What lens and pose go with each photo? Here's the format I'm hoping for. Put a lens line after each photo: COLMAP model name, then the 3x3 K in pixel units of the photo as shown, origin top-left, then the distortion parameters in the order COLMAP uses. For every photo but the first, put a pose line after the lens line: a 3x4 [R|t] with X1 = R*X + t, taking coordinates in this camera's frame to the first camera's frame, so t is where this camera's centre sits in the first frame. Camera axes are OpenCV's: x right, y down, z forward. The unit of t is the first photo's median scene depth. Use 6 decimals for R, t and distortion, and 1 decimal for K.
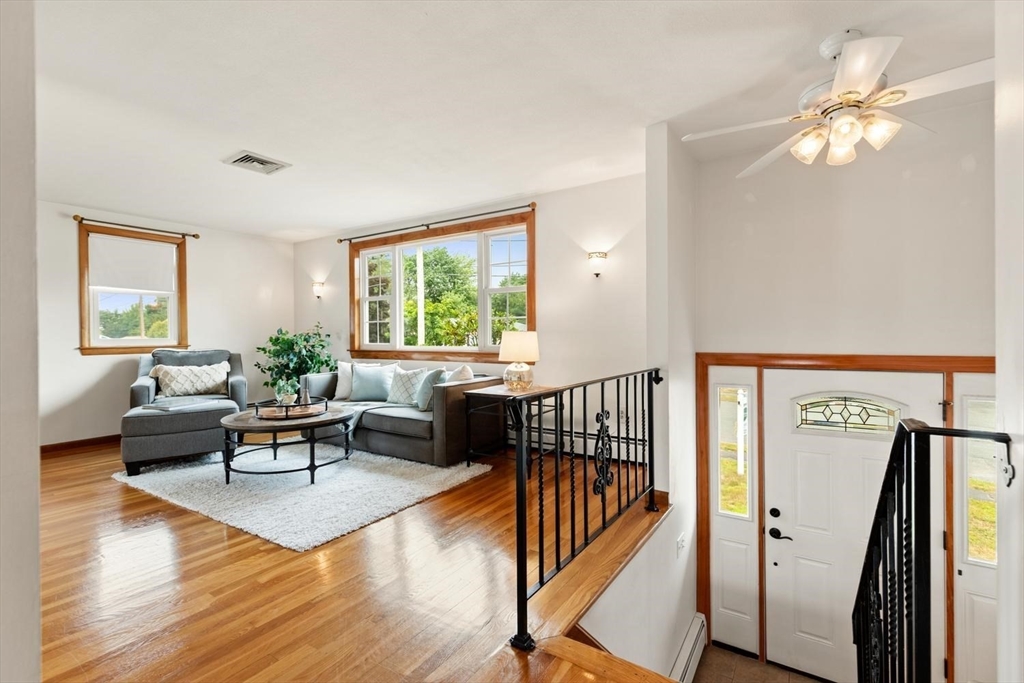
lens RADIAL K [[463.9, 0, 507.3], [0, 463.9, 339.9], [0, 0, 1]] dist [0.005006, -0.000234]
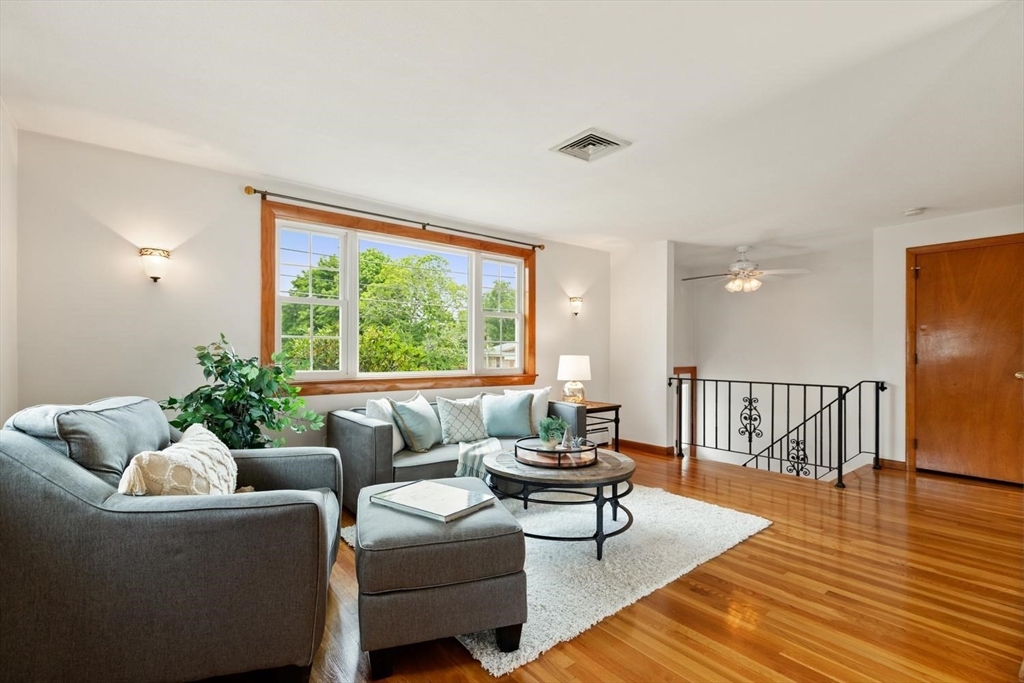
lens RADIAL K [[475.0, 0, 501.1], [0, 475.0, 355.3], [0, 0, 1]] dist [0.004091, 0.000180]
pose [[0.310278, 0.008981, 0.950604, -1.010453], [0.011399, 0.999848, -0.013167, -0.004250], [-0.950578, 0.014921, 0.310128, 0.671269]]
